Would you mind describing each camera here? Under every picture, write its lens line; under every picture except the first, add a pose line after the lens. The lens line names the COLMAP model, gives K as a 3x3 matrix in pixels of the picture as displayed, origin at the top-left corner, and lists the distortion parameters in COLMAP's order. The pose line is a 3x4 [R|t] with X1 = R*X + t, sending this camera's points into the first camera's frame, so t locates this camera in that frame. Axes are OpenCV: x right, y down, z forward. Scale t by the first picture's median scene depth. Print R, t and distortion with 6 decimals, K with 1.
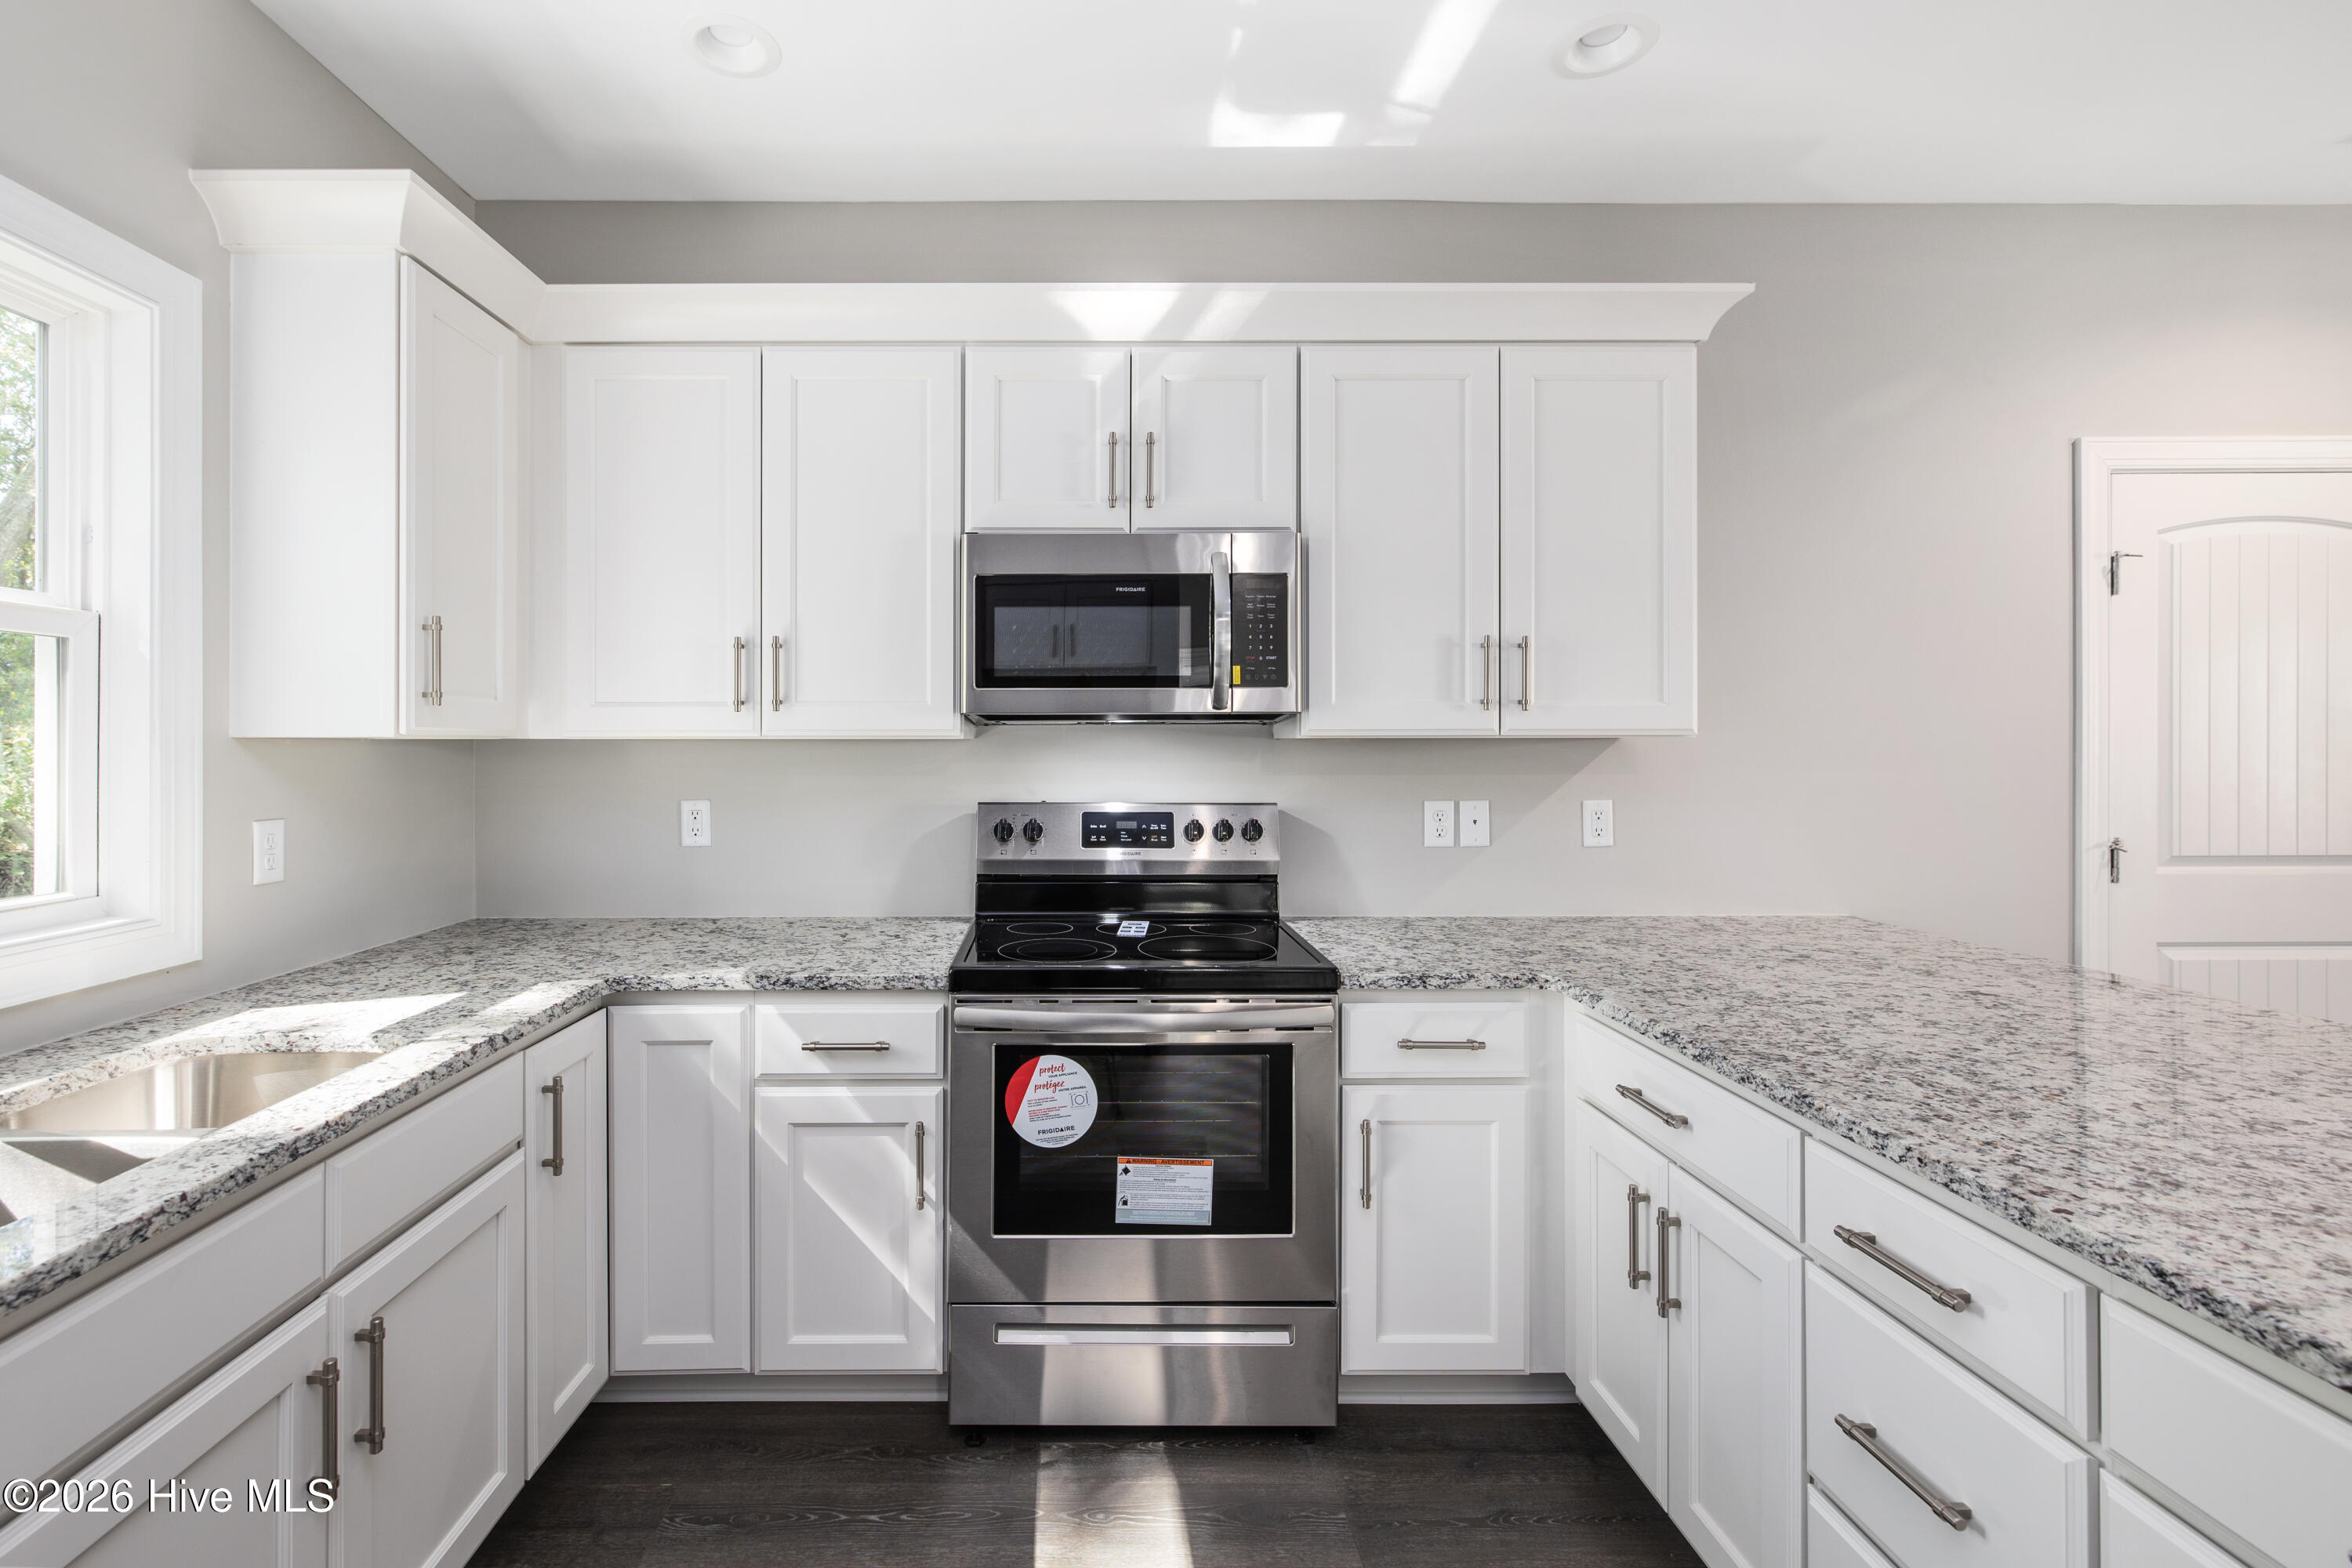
lens RADIAL K [[1021.0, 0, 1078.1], [0, 1021.0, 742.5], [0, 0, 1]] dist [-0.000152, -0.000010]
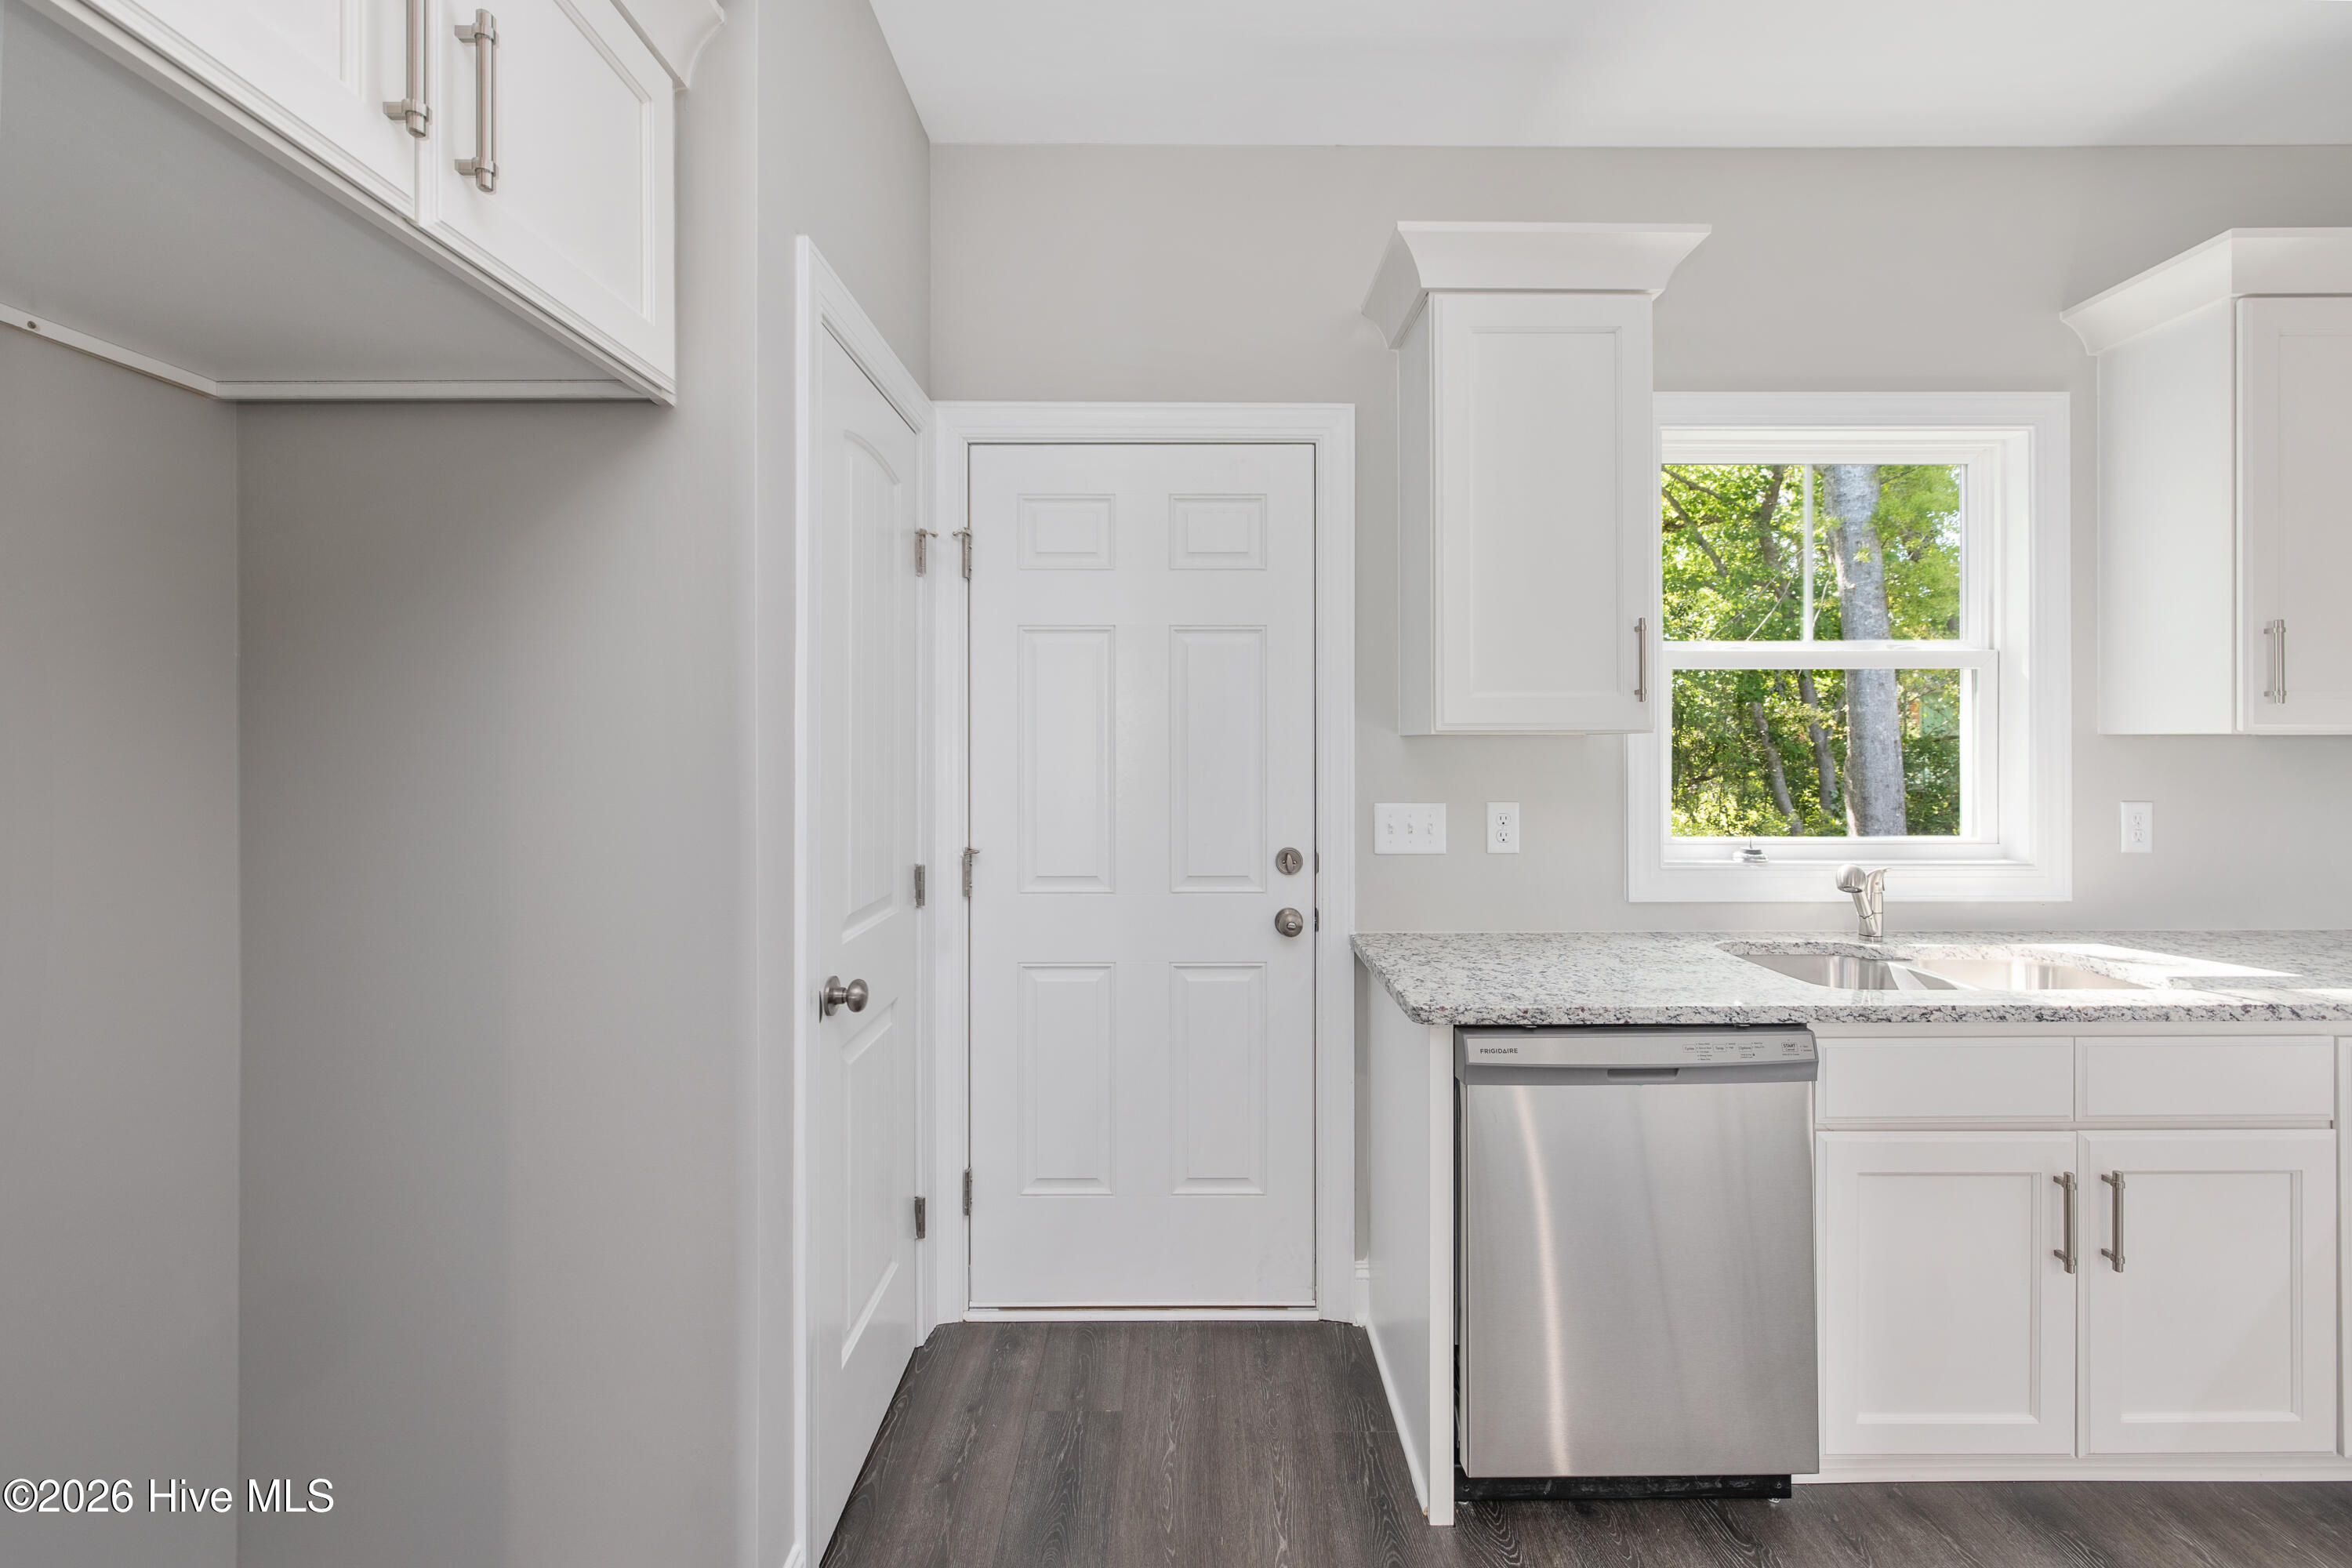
lens RADIAL K [[1001.4, 0, 1189.4], [0, 1001.4, 744.0], [0, 0, 1]] dist [0.000609, 0.000240]
pose [[0.003094, 0.004649, -0.999984, 0.446498], [0.002722, 0.999985, 0.004658, -0.001694], [0.999992, -0.002736, 0.003082, -0.155137]]
